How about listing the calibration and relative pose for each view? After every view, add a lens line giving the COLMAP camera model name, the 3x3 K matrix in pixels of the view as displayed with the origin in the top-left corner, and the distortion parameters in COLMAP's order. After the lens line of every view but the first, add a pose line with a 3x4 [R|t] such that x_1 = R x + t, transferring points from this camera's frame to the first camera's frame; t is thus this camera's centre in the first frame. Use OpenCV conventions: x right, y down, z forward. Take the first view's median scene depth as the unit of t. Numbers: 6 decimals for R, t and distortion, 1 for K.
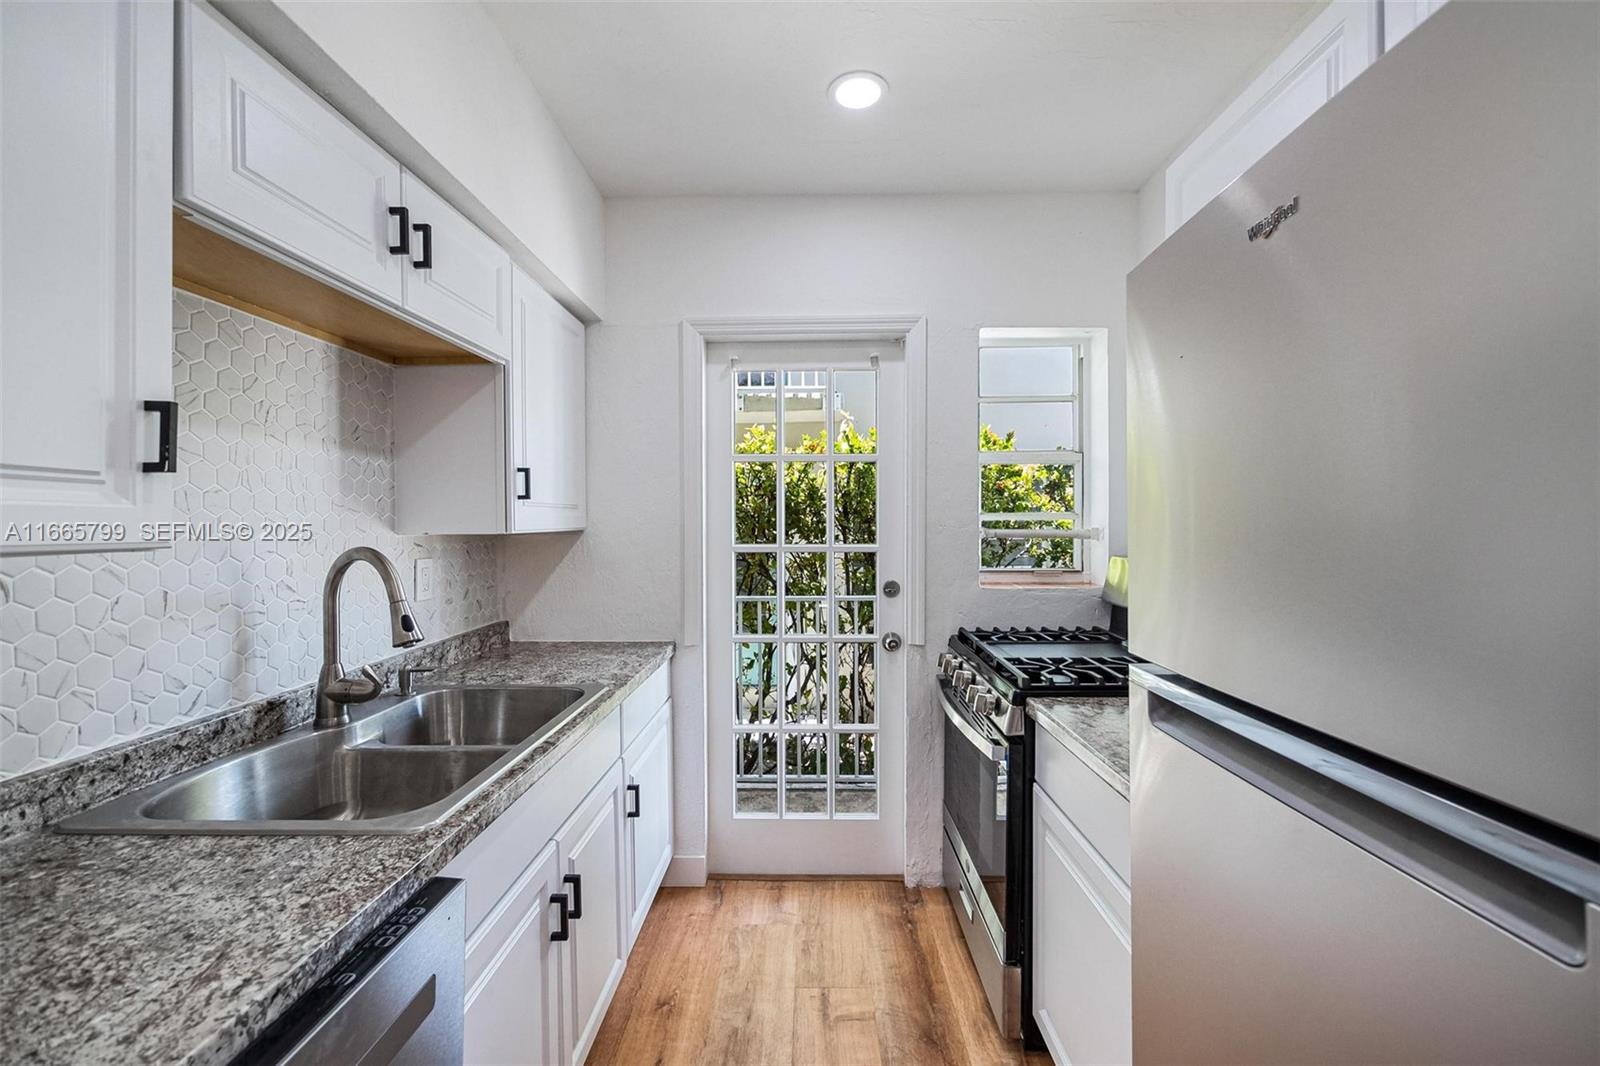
lens RADIAL K [[661.5, 0, 825.5], [0, 661.5, 529.5], [0, 0, 1]] dist [-0.007911, 0.001857]
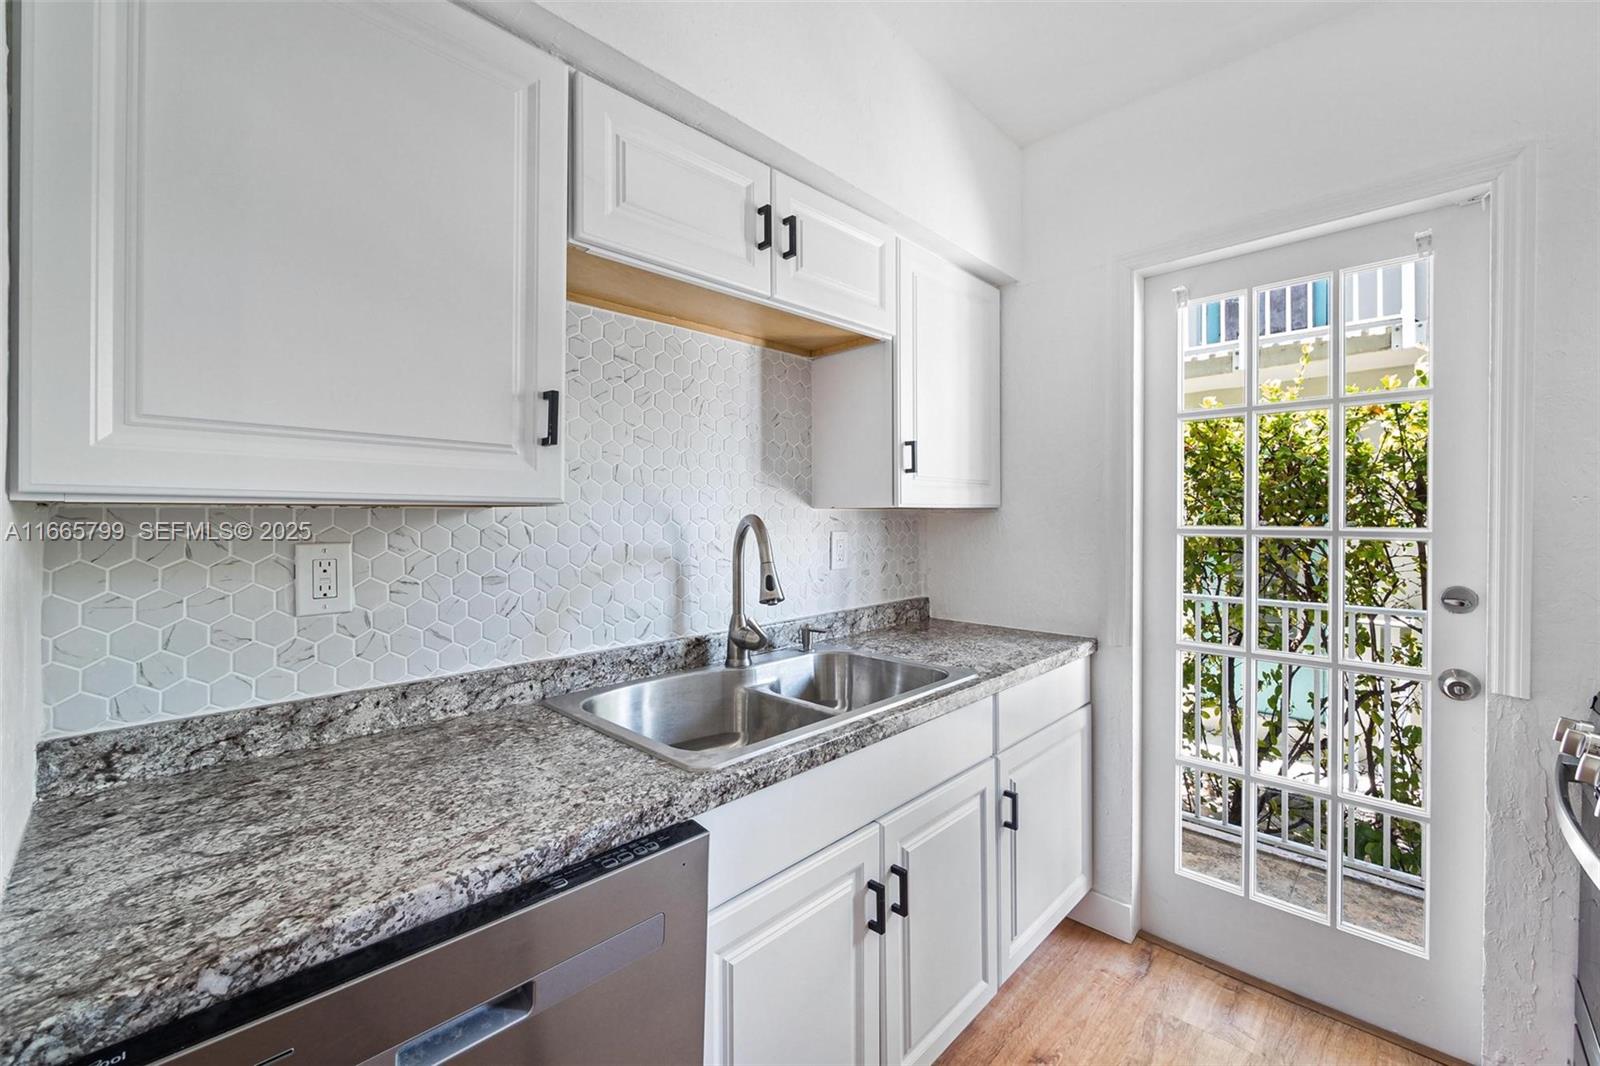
lens RADIAL K [[661.5, 0, 809.7], [0, 661.5, 519.1], [0, 0, 1]] dist [-0.007911, 0.001857]
pose [[0.719990, 0.005025, -0.693966, 0.146167], [-0.007455, 0.999972, -0.000494, 0.029913], [0.693944, 0.005529, 0.720008, 0.208079]]
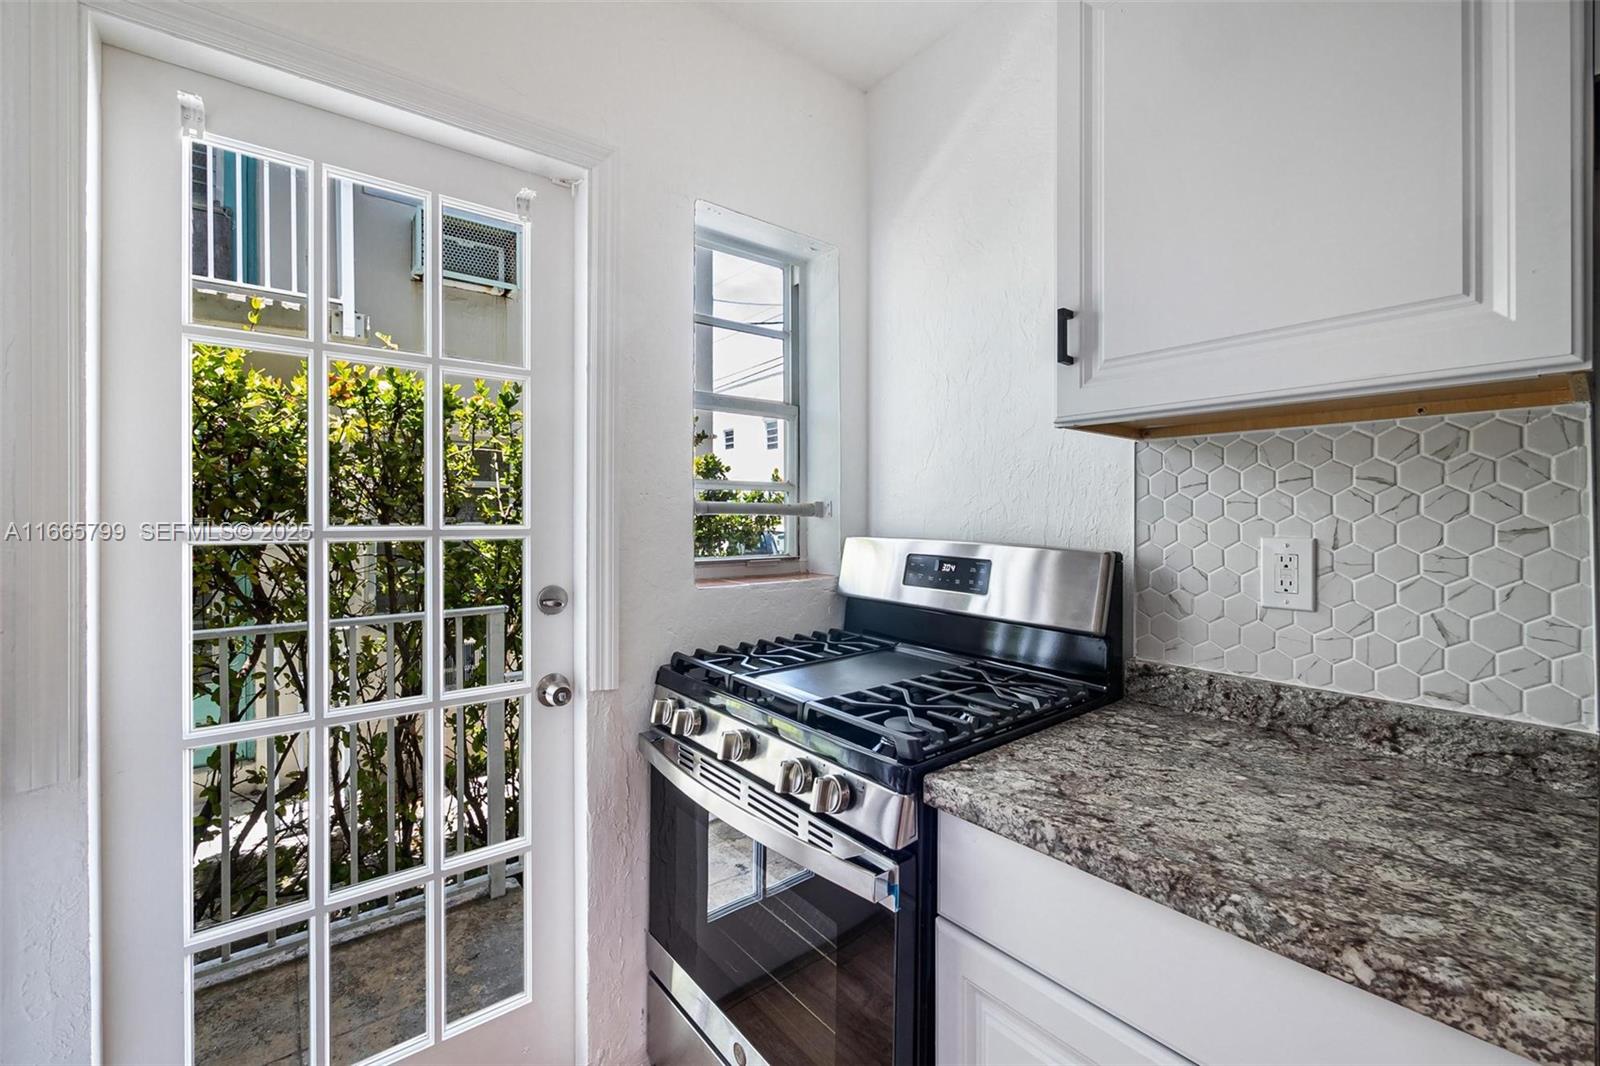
lens RADIAL K [[661.5, 0, 833.4], [0, 661.5, 512.3], [0, 0, 1]] dist [-0.007911, 0.001857]
pose [[0.773373, -0.002160, 0.633947, -0.130945], [0.007931, 0.999949, -0.006269, 0.027957], [-0.633901, 0.009876, 0.773351, 0.632840]]
